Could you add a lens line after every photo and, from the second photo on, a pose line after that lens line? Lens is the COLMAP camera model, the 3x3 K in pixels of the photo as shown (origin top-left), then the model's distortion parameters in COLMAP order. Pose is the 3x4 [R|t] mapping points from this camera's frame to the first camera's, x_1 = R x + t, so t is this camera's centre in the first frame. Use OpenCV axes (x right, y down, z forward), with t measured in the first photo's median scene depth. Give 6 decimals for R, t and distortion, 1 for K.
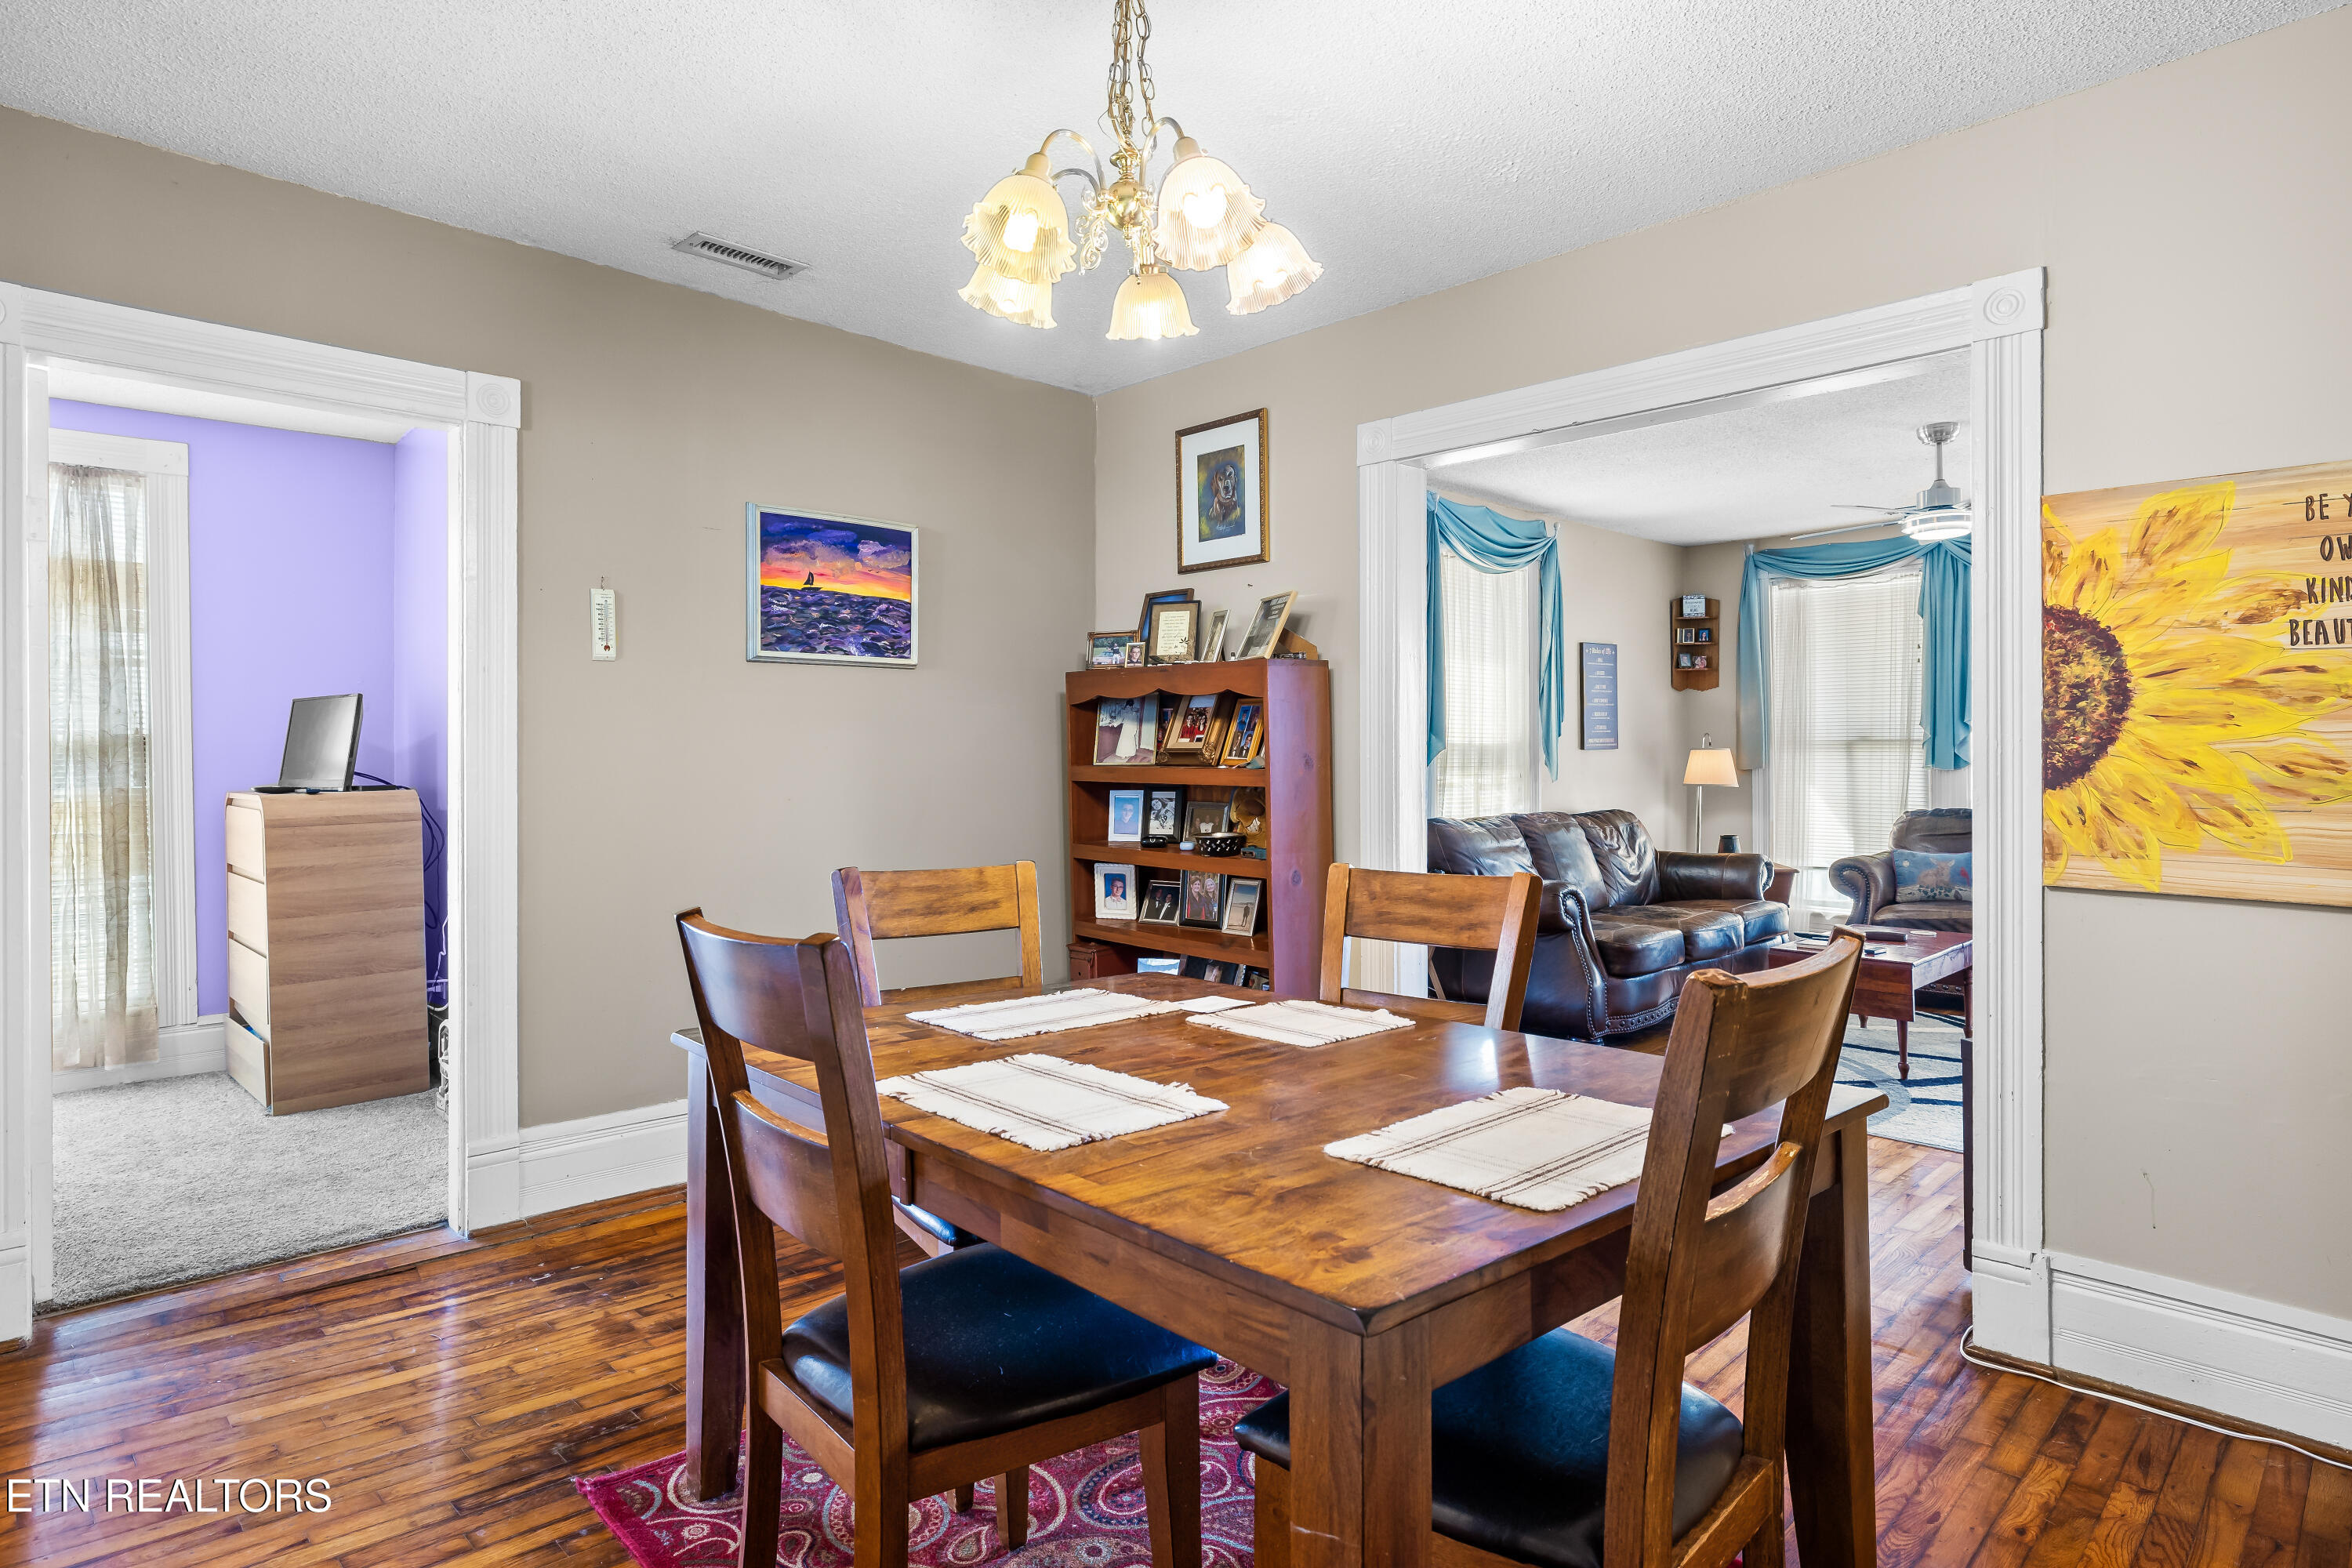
lens RADIAL K [[1253.5, 0, 1199.7], [0, 1253.5, 741.7], [0, 0, 1]] dist [-0.001115, -0.000401]
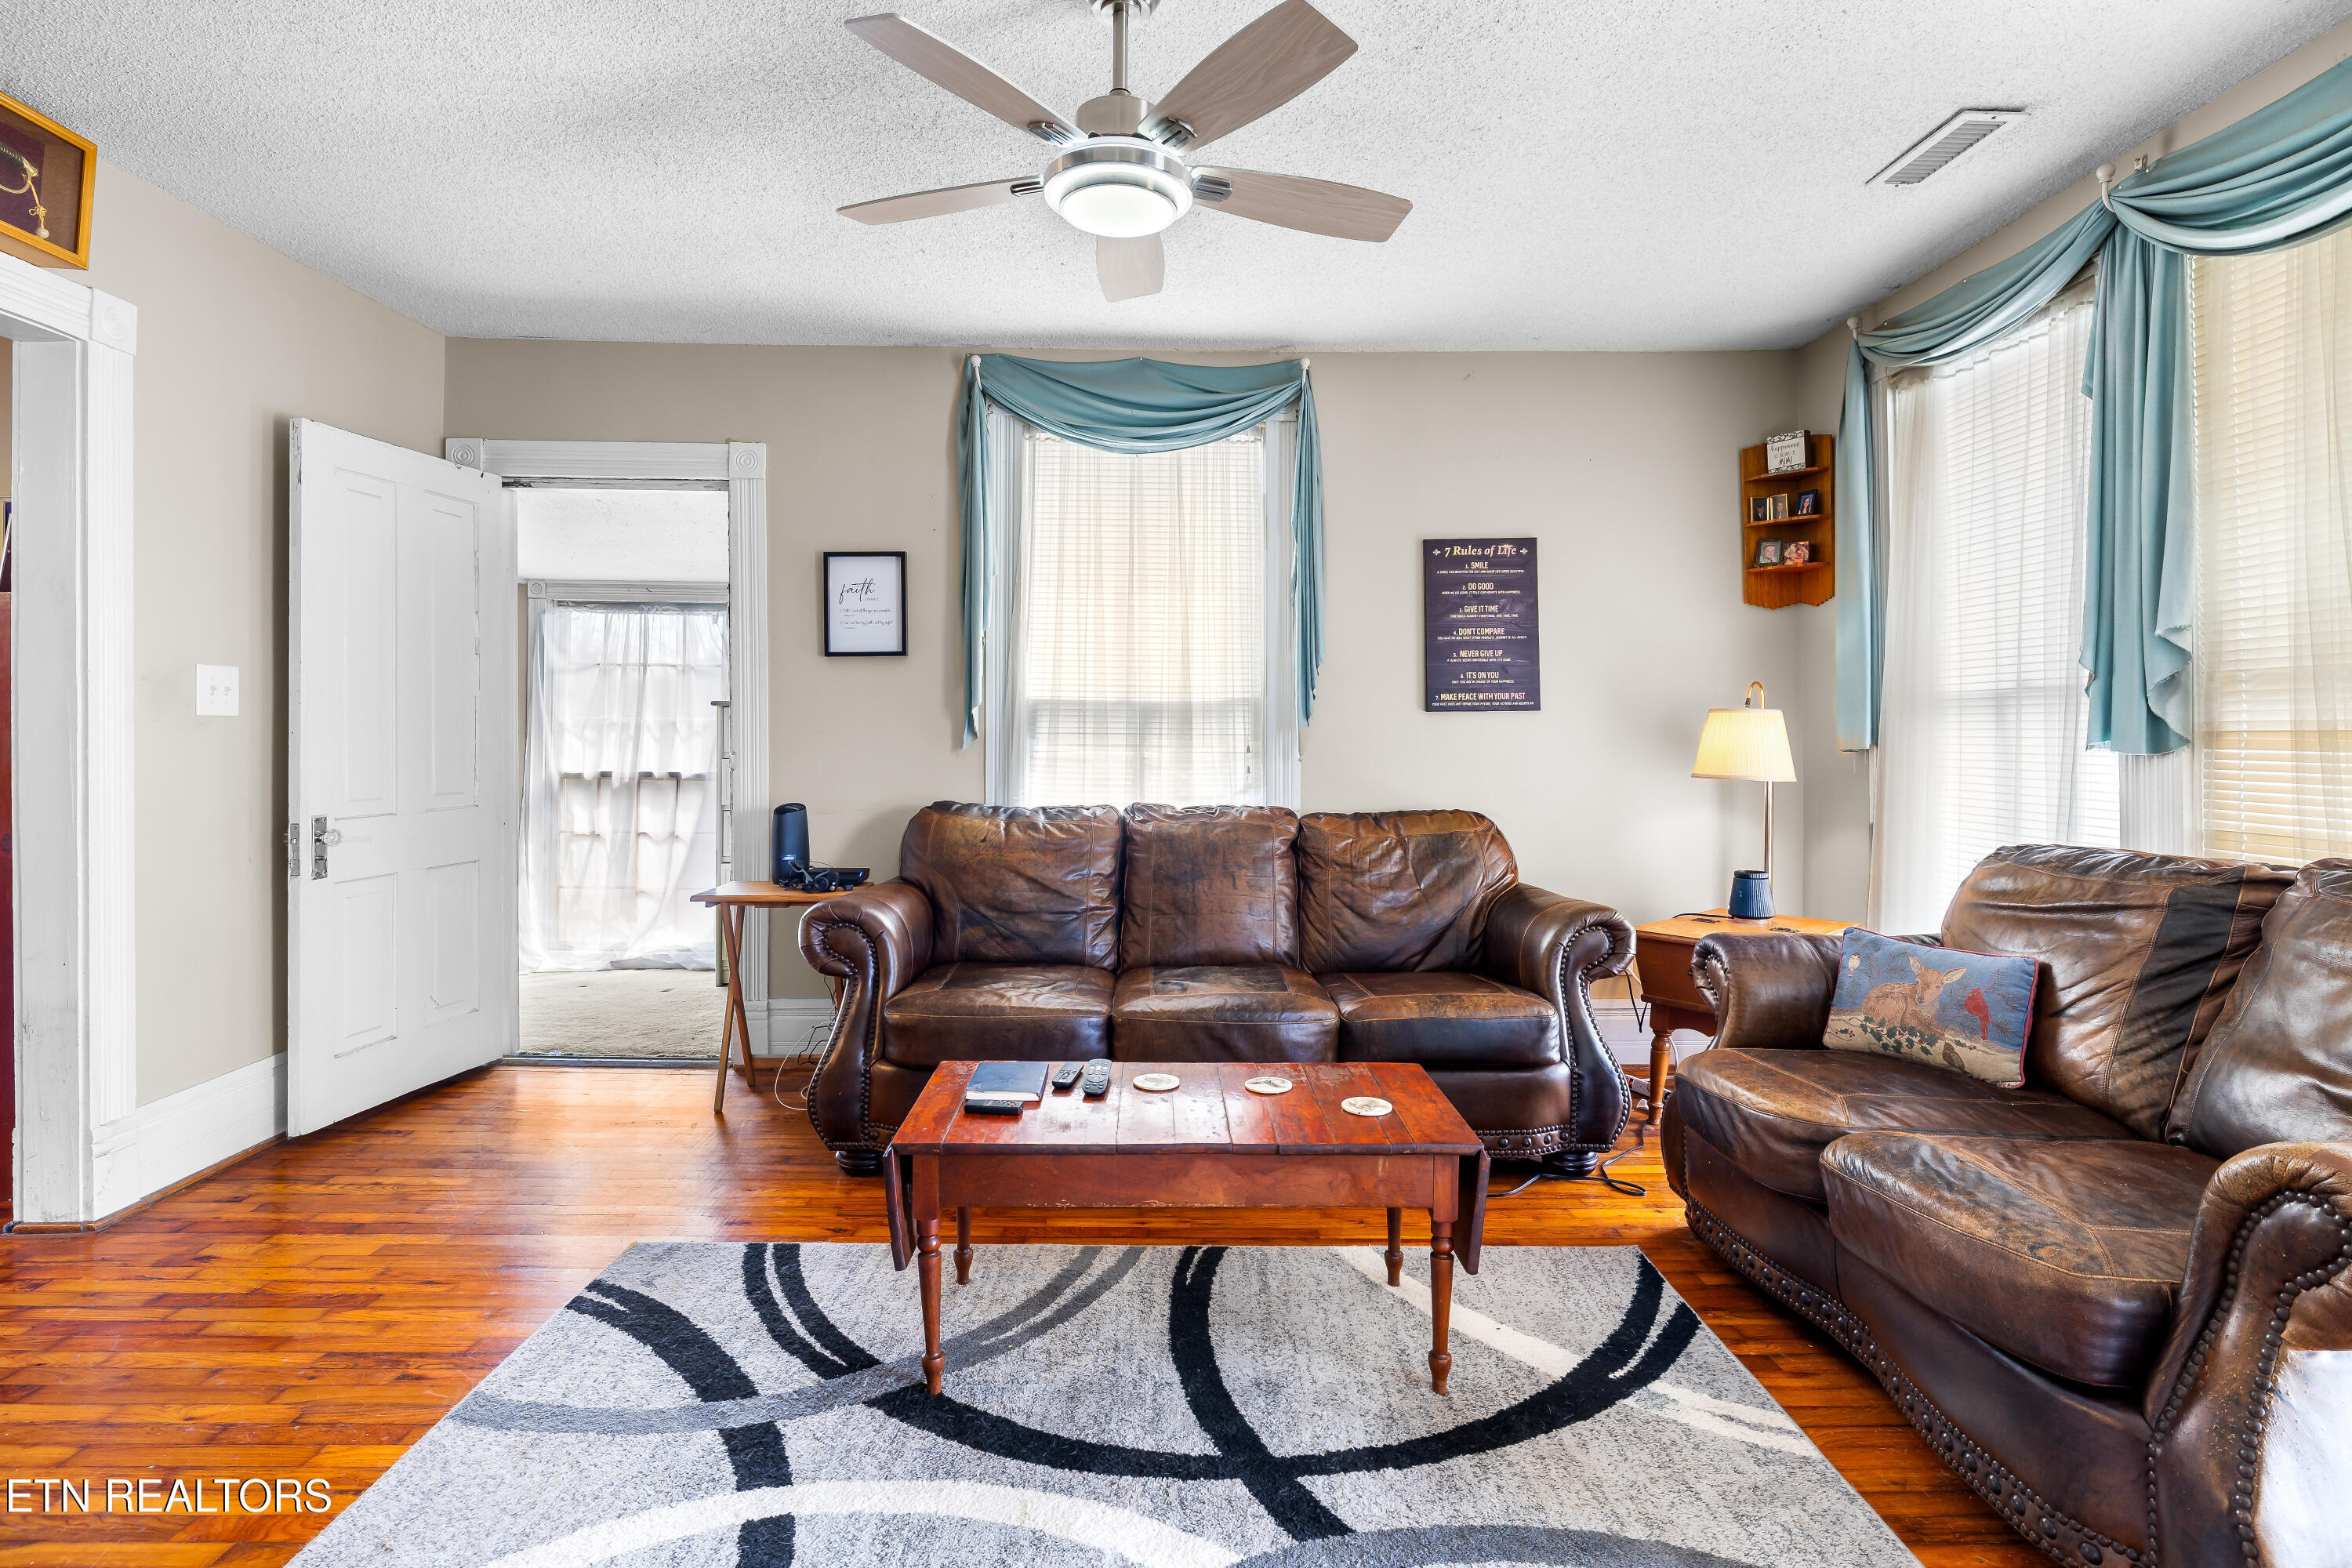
lens RADIAL K [[1181.3, 0, 1194.2], [0, 1181.3, 711.4], [0, 0, 1]] dist [-0.005313, 0.001274]
pose [[0.738875, -0.004466, -0.673827, 0.643201], [-0.004127, 0.999929, -0.011153, 0.014198], [0.673830, 0.011021, 0.738805, 0.515947]]
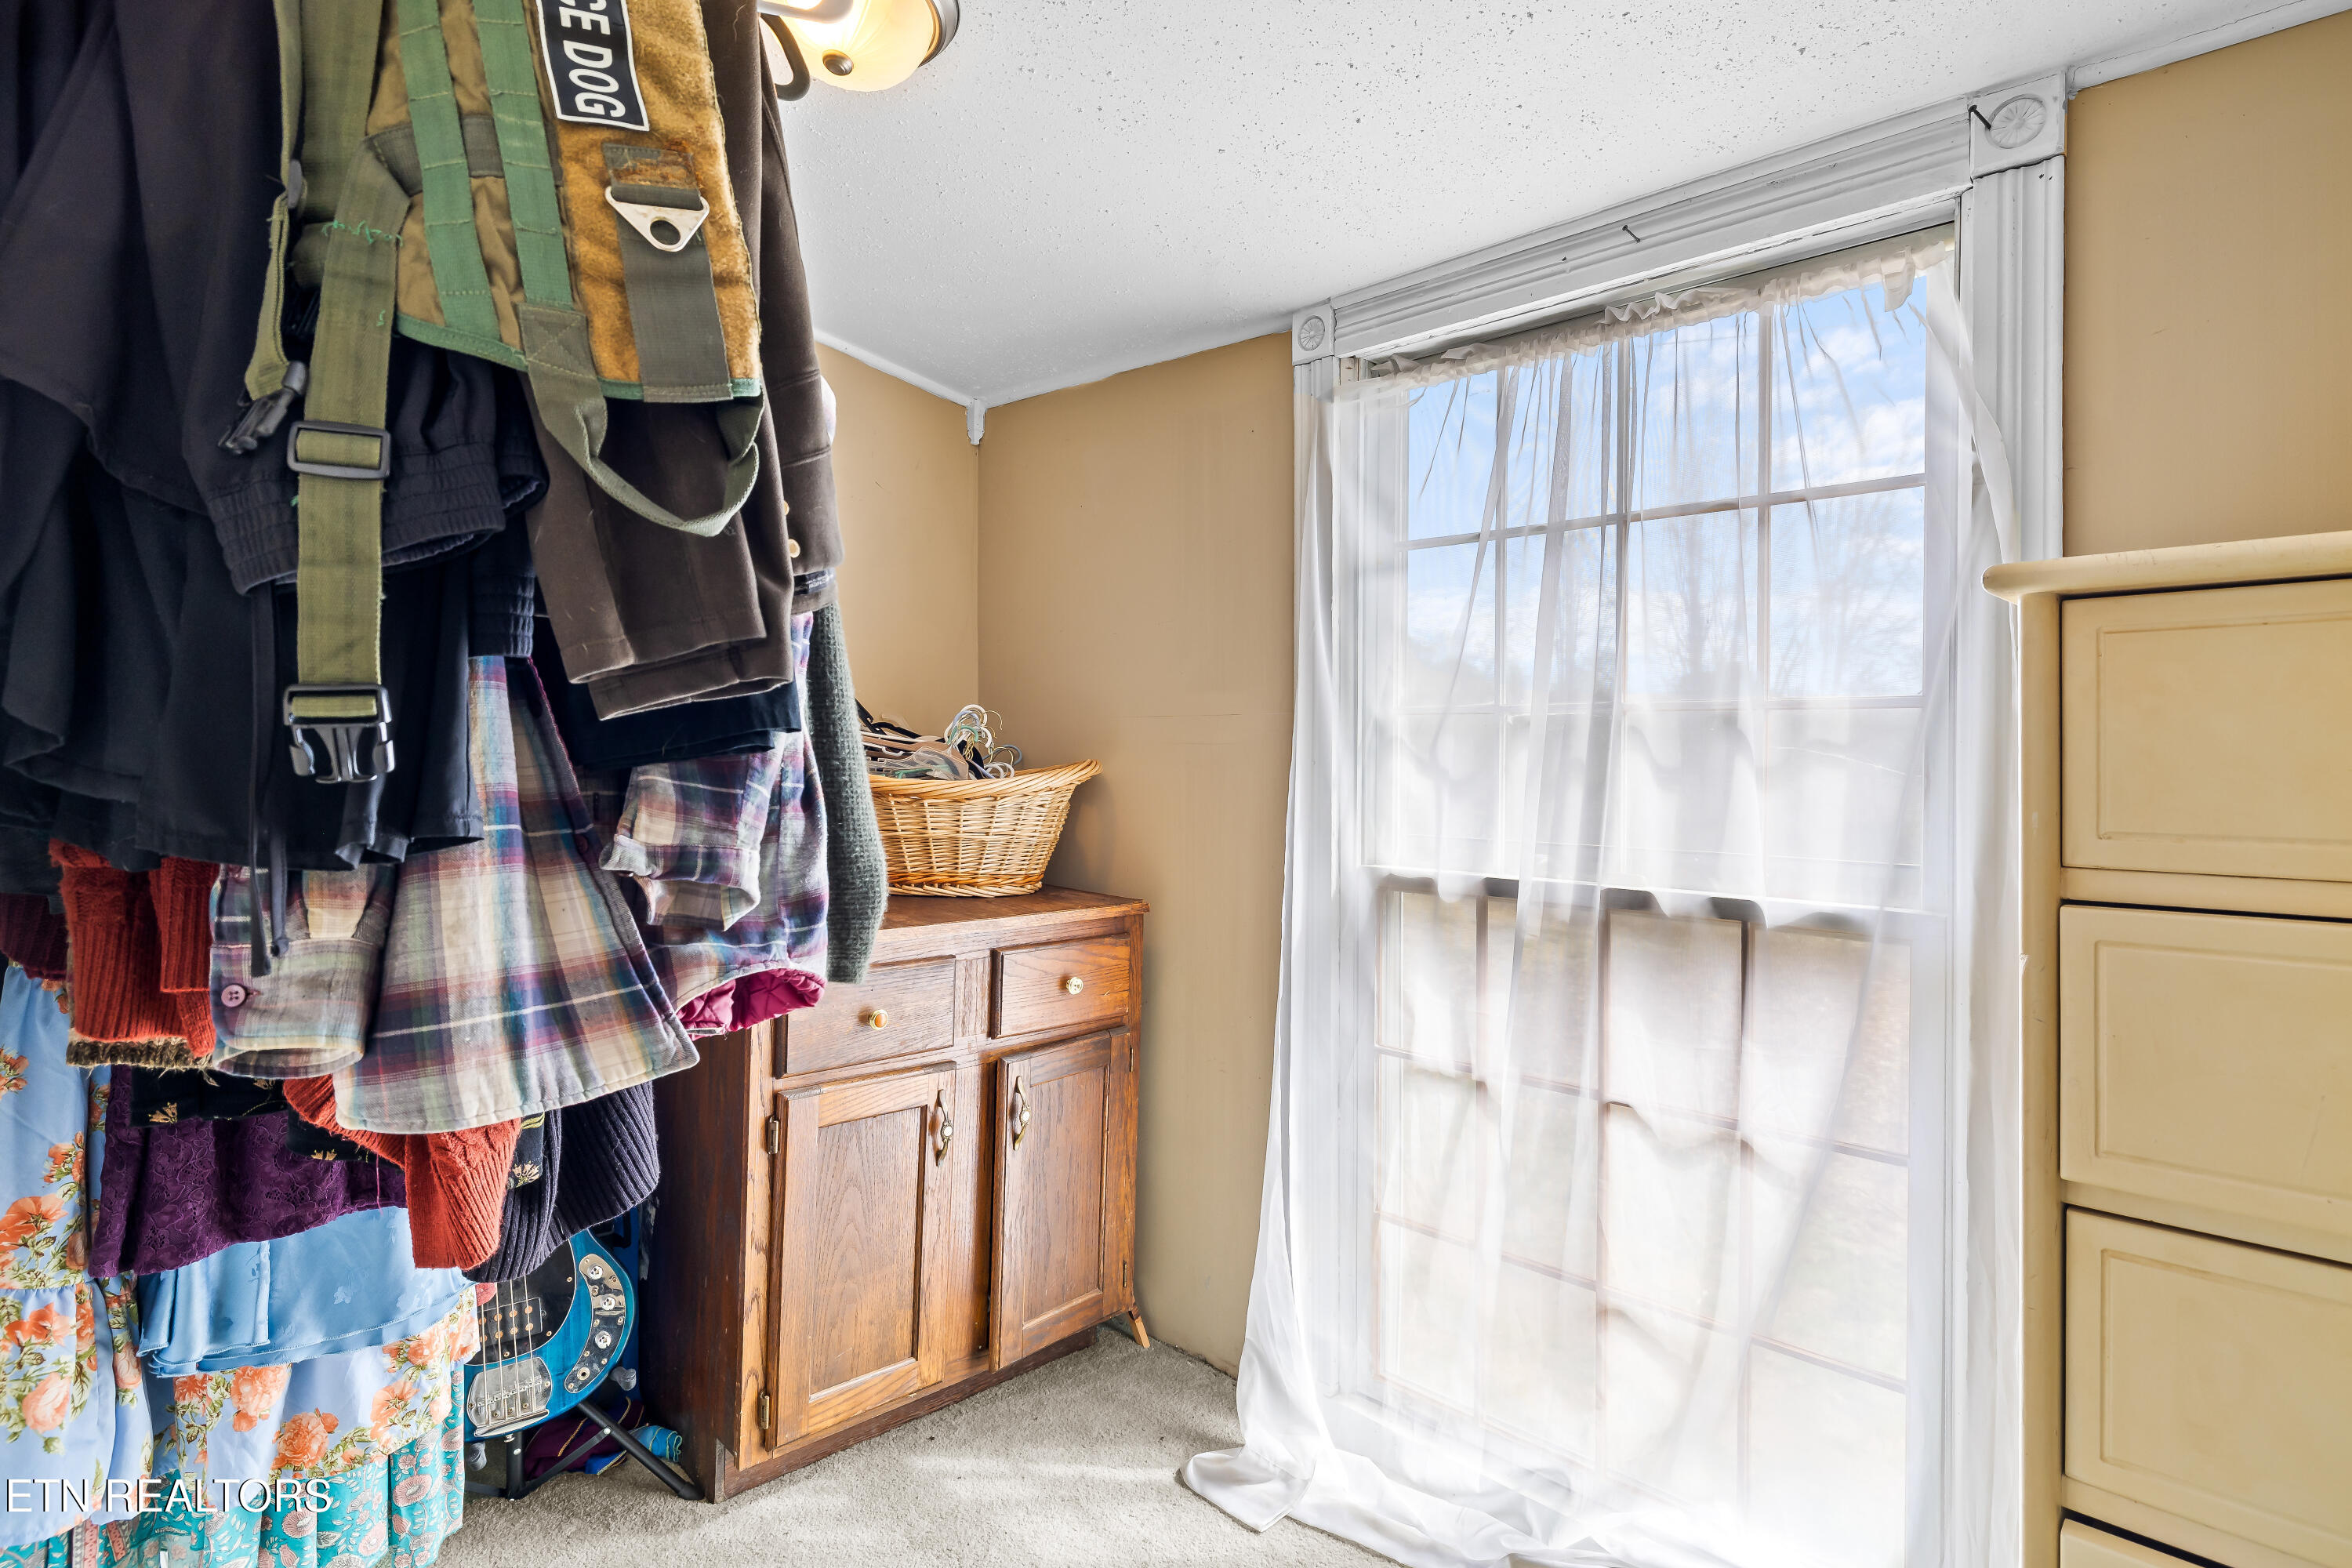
lens RADIAL K [[1181.3, 0, 1182.7], [0, 1181.3, 765.0], [0, 0, 1]] dist [-0.005313, 0.001274]
pose [[0.036829, 0.013234, -0.999234, 0.003522], [0.005885, 0.999892, 0.013460, 0.021214], [0.999304, -0.006377, 0.036747, 0.783460]]
